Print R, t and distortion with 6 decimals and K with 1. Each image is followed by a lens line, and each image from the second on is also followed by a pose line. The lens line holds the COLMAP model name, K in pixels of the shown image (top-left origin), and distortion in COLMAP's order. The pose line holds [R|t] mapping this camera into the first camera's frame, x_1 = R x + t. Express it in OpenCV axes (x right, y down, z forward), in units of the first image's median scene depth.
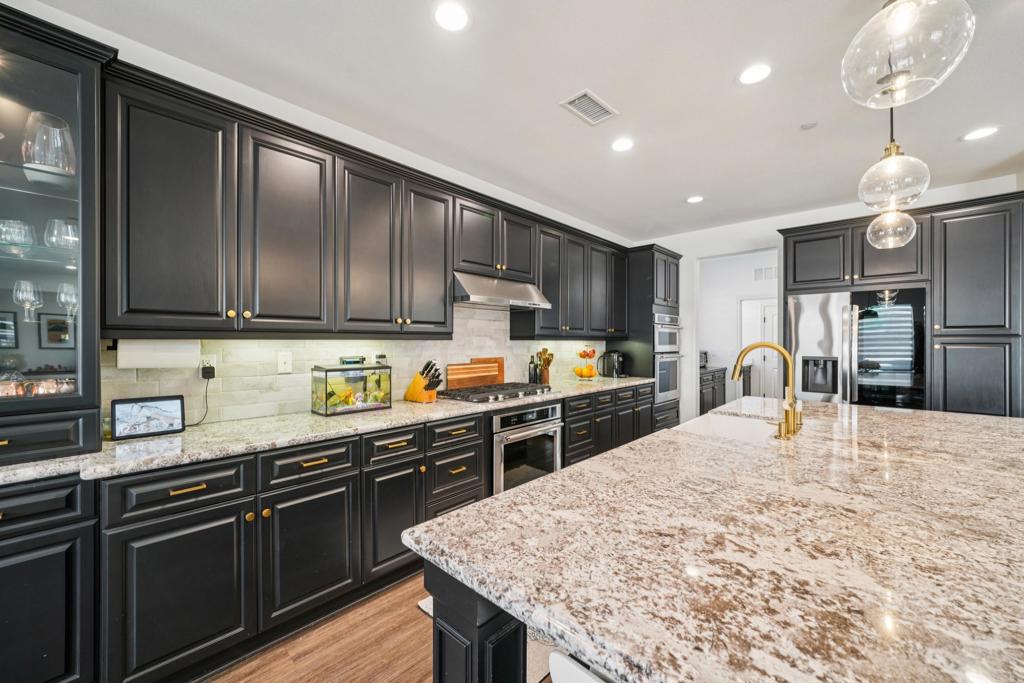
lens RADIAL K [[403.5, 0, 510.4], [0, 403.5, 346.4], [0, 0, 1]] dist [-0.005410, 0.000672]
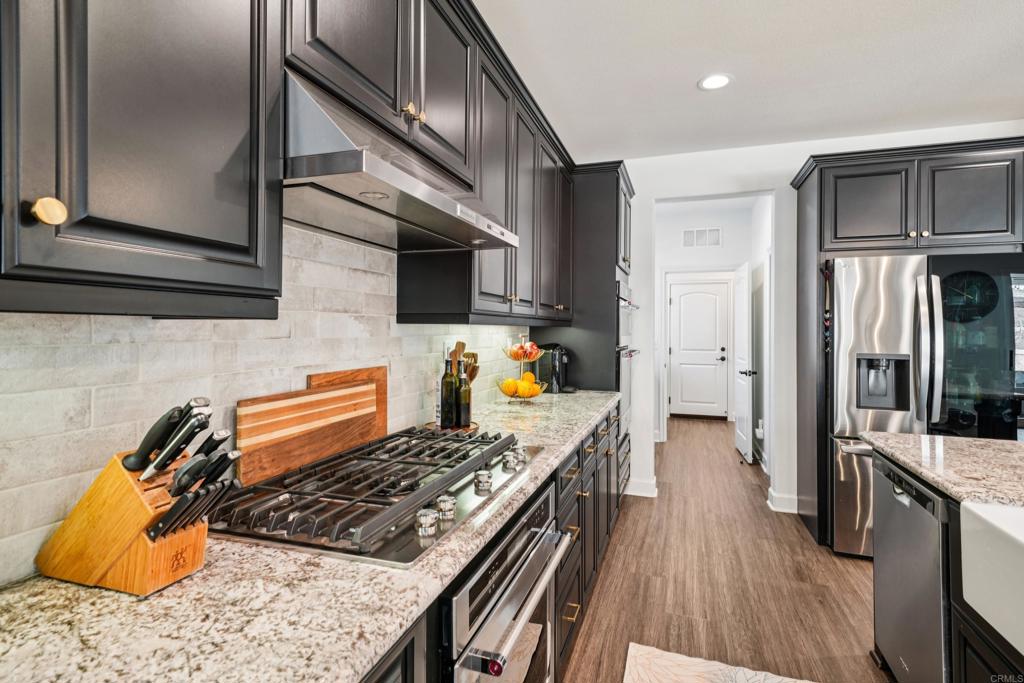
lens RADIAL K [[514.5, 0, 518.7], [0, 514.5, 326.3], [0, 0, 1]] dist [-0.011059, 0.000866]
pose [[0.908775, 0.007219, 0.417224, -0.112560], [-0.000419, 0.999866, -0.016389, -0.004151], [-0.417286, 0.014719, 0.908656, 0.505880]]
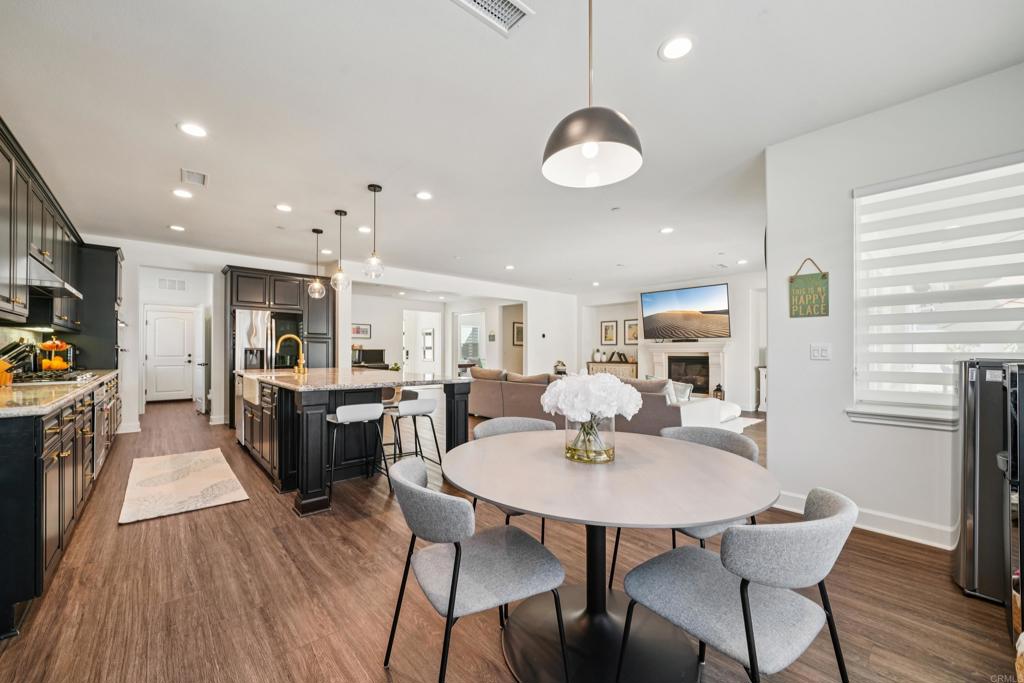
lens RADIAL K [[403.5, 0, 496.3], [0, 403.5, 349.9], [0, 0, 1]] dist [-0.005410, 0.000672]
pose [[0.128067, 0.005557, 0.991750, -0.788931], [0.007163, 0.999953, -0.006528, 0.054342], [-0.991740, 0.007940, 0.128022, -0.221076]]
